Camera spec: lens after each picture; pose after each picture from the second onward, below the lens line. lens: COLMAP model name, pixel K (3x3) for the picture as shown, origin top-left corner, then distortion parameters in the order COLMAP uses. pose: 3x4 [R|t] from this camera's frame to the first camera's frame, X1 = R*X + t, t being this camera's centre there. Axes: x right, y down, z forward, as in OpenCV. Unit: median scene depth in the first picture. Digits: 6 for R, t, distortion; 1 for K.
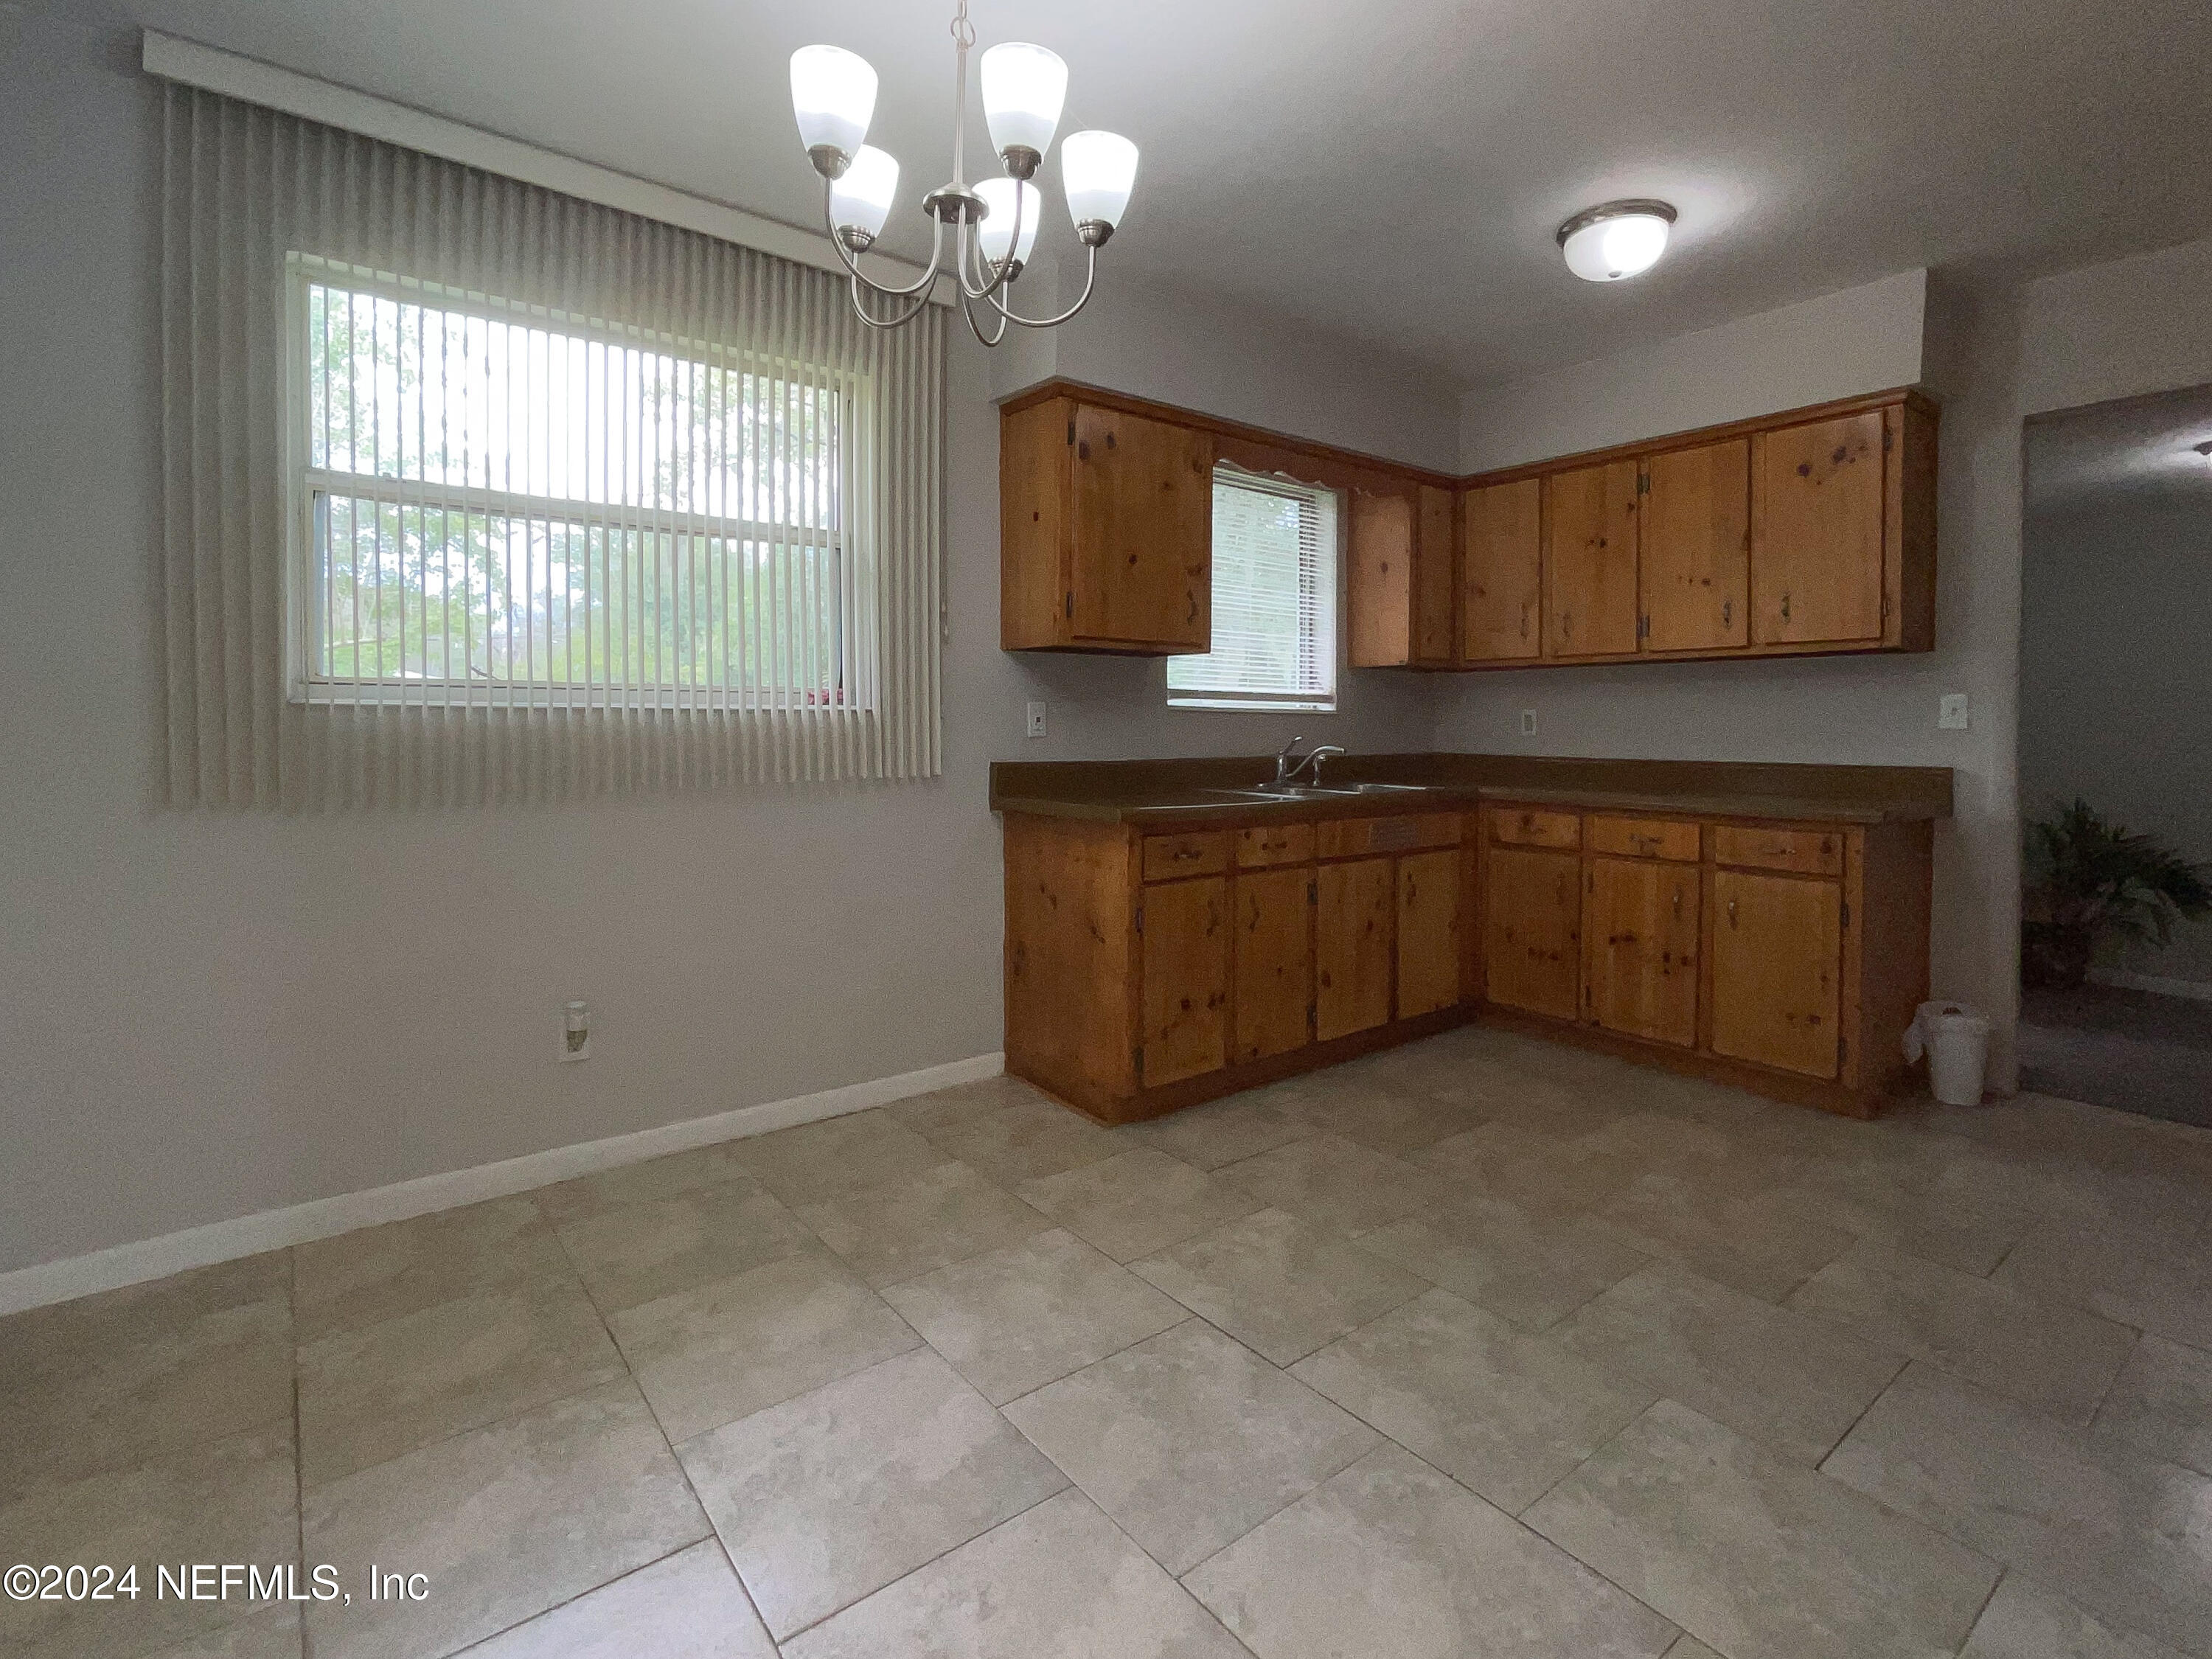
lens RADIAL K [[1070.5, 0, 1107.6], [0, 1070.5, 740.8], [0, 0, 1]] dist [0.000279, 0.000029]
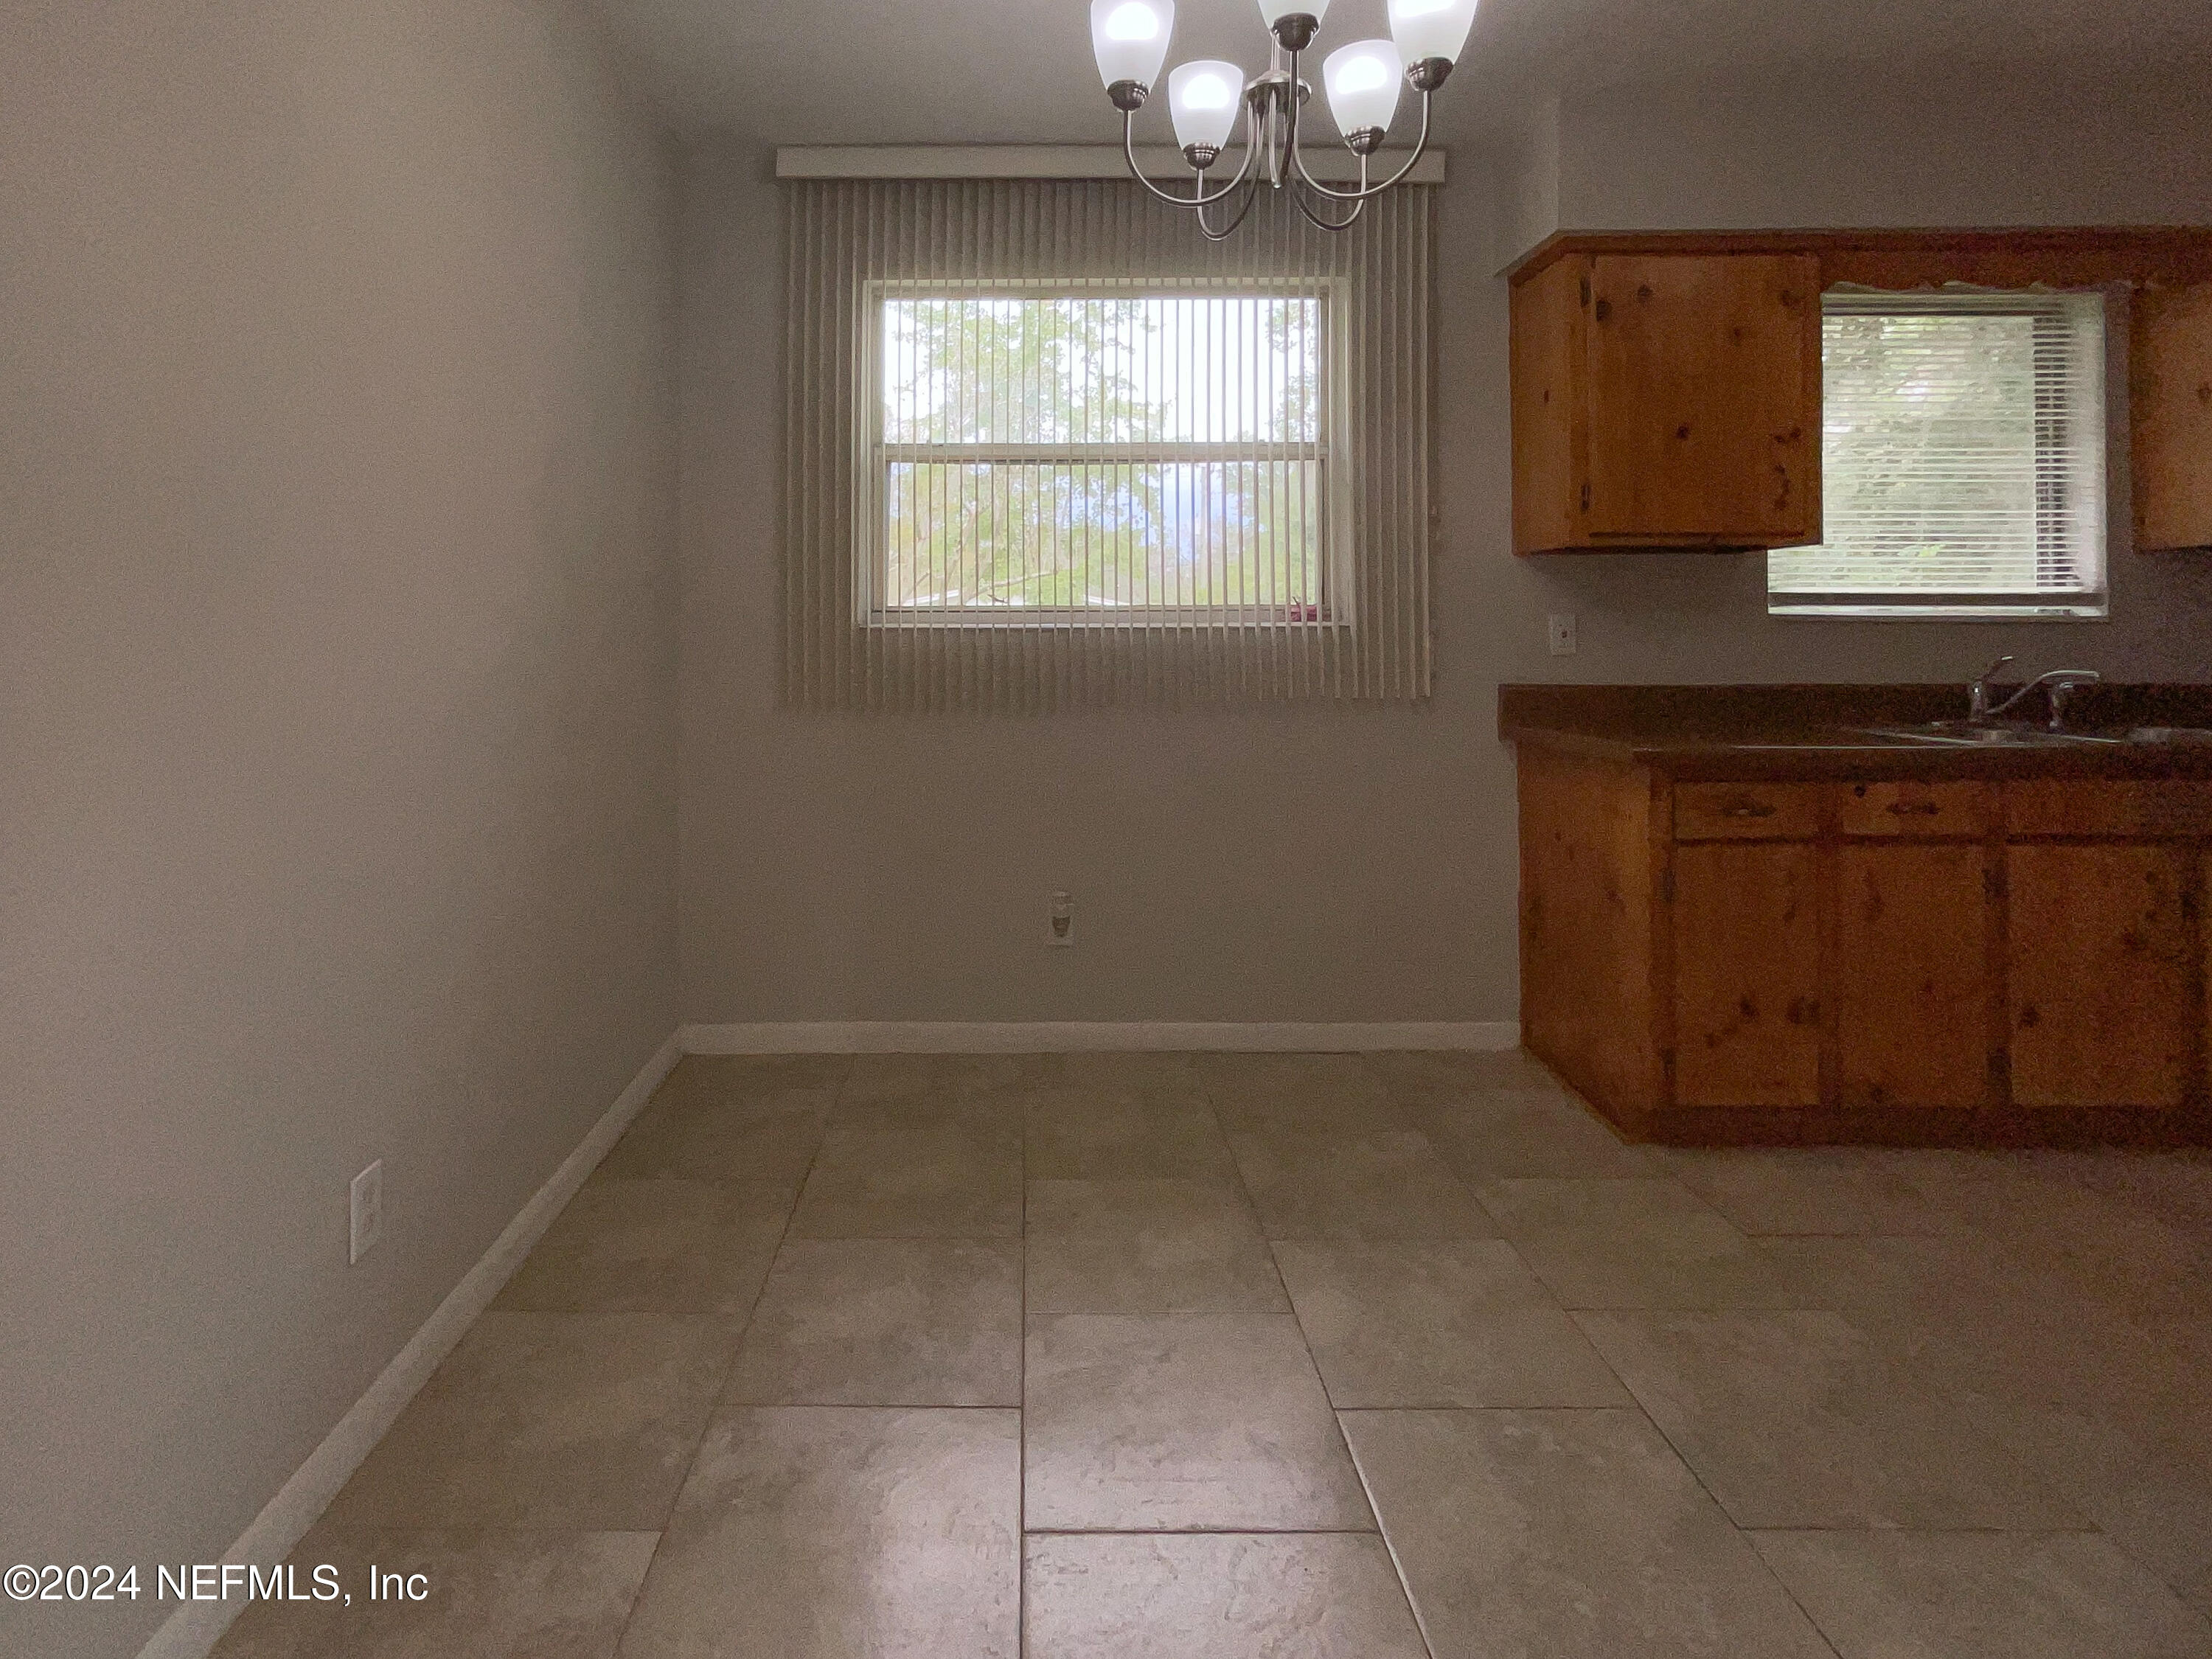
lens RADIAL K [[1103.7, 0, 1033.4], [0, 1103.7, 626.1], [0, 0, 1]] dist [0.000171, 0.000505]
pose [[0.785487, -0.013861, -0.618723, 0.153628], [-0.004096, 0.999611, -0.027593, -0.000723], [0.618865, 0.024208, 0.785124, 0.060252]]
